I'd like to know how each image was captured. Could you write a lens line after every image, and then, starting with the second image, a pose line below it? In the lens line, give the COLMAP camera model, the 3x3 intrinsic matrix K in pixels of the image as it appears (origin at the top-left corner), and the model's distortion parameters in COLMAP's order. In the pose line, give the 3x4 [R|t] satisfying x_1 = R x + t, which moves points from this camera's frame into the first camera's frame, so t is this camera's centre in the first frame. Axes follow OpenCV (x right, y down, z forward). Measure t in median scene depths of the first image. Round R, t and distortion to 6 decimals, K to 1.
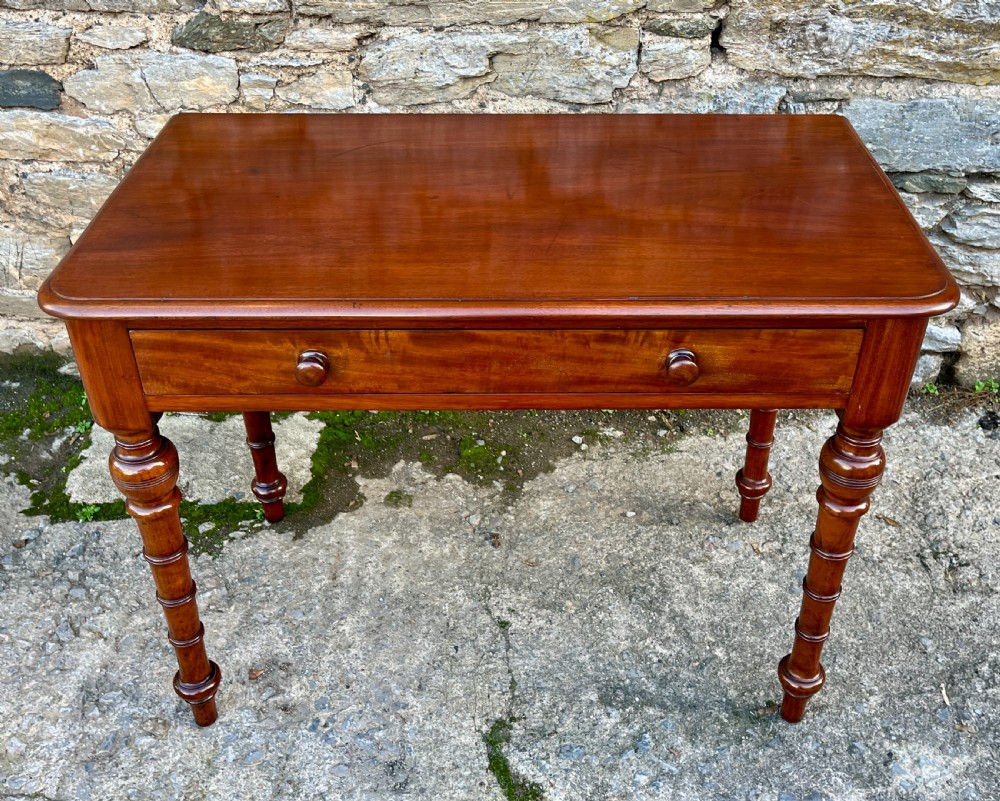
lens RADIAL K [[1013.1, 0, 537.3], [0, 1013.1, 372.2], [0, 0, 1]] dist [0.038726, -0.016924]
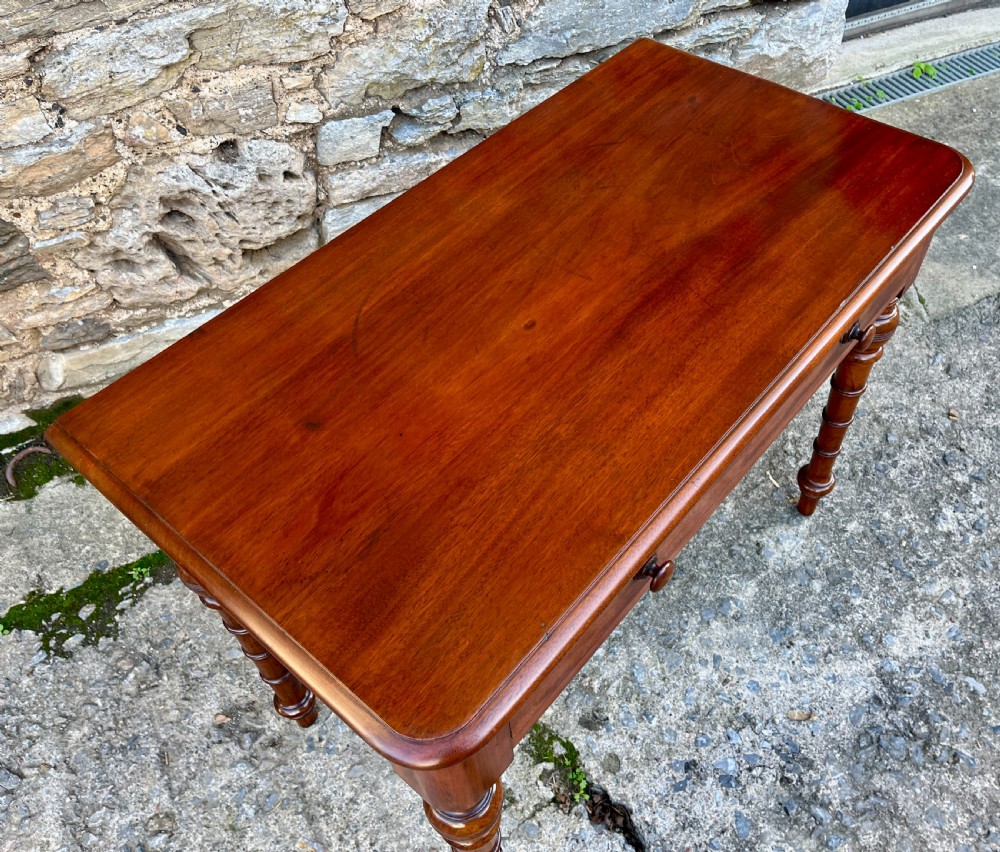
lens RADIAL K [[874.1, 0, 557.6], [0, 874.1, 411.0], [0, 0, 1]] dist [0.087549, -0.117921]
pose [[0.879681, -0.374050, 0.293681, -0.116082], [0.289023, 0.910910, 0.294462, -0.148692], [-0.377661, -0.174152, 0.909419, 0.106195]]
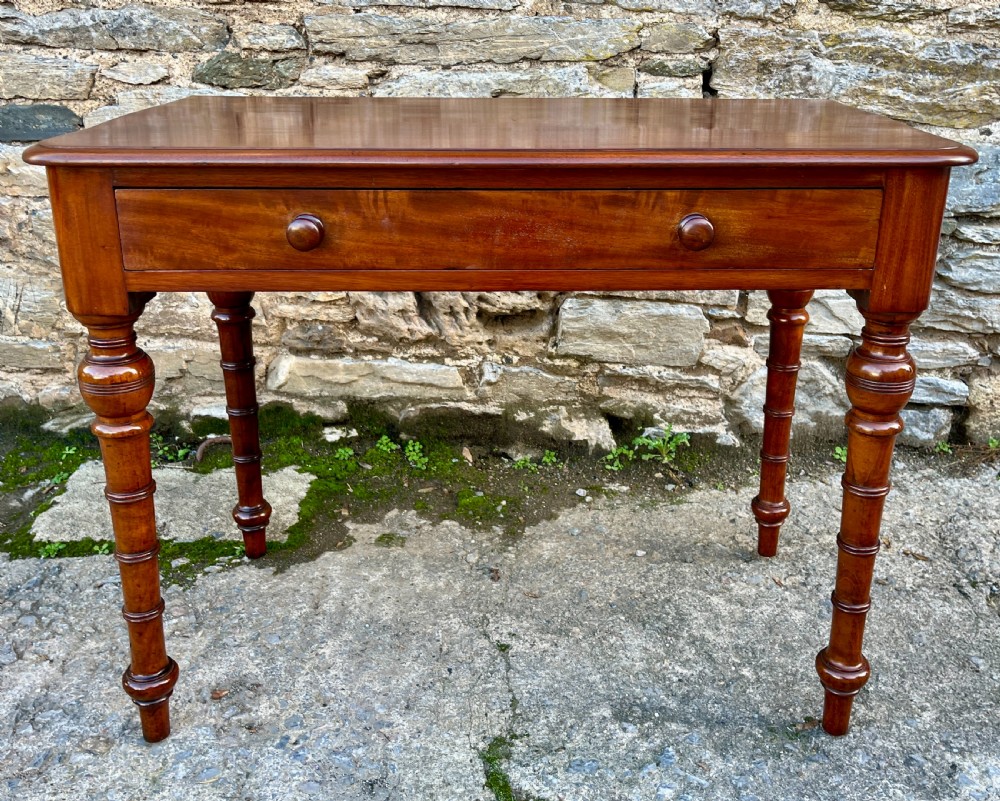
lens RADIAL K [[979.8, 0, 547.0], [0, 979.8, 343.8], [0, 0, 1]] dist [0.031943, -0.000593]
pose [[0.999907, -0.001569, 0.013548, -0.006099], [0.005221, 0.961720, -0.273985, 0.221531], [-0.012599, 0.274030, 0.961639, 0.092550]]
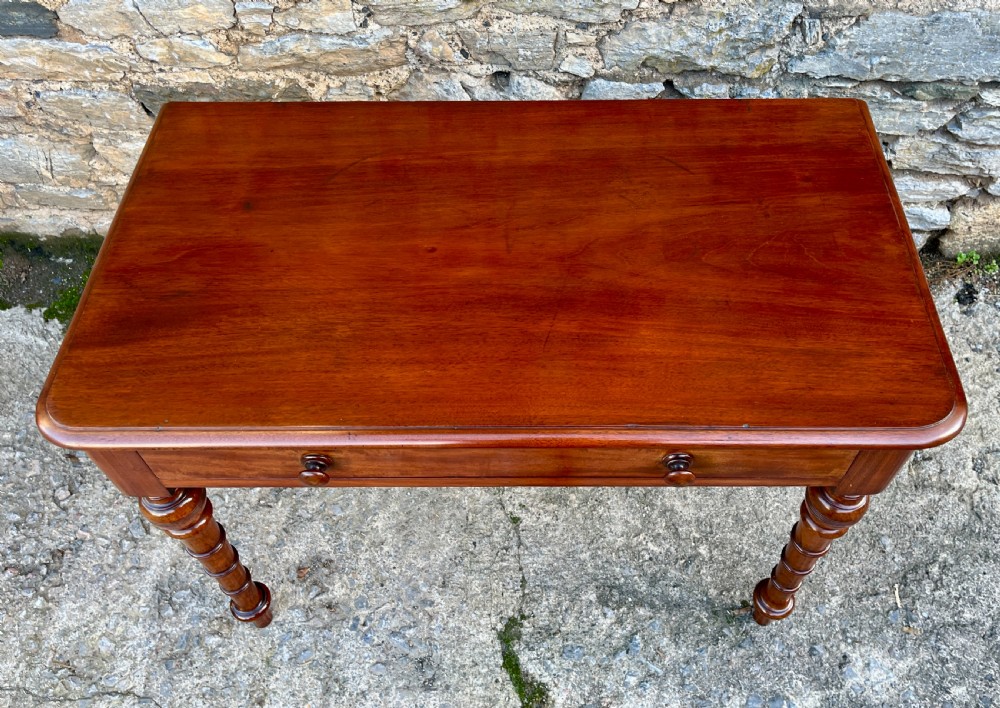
lens RADIAL K [[851.7, 0, 539.1], [0, 851.7, 299.5], [0, 0, 1]] dist [0.058575, -0.061862]
pose [[0.999756, -0.000642, -0.022093, 0.014503], [0.007182, 0.954774, 0.297247, -0.268486], [0.020902, -0.297333, 0.954545, 0.146985]]
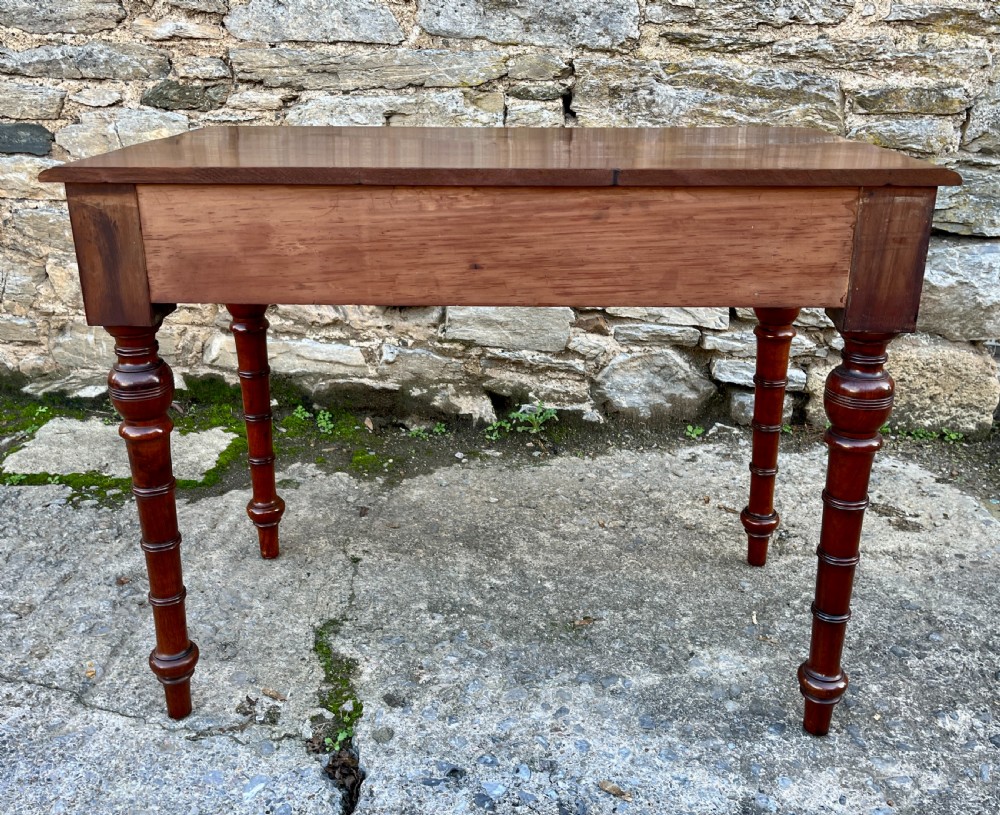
lens RADIAL K [[953.2, 0, 486.5], [0, 953.2, 366.7], [0, 0, 1]] dist [0.036616, -0.005817]
pose [[0.997313, 0.019992, -0.070472, 0.169941], [-0.039517, 0.956877, -0.287792, 0.328828], [0.061679, 0.289804, 0.955097, -0.032713]]
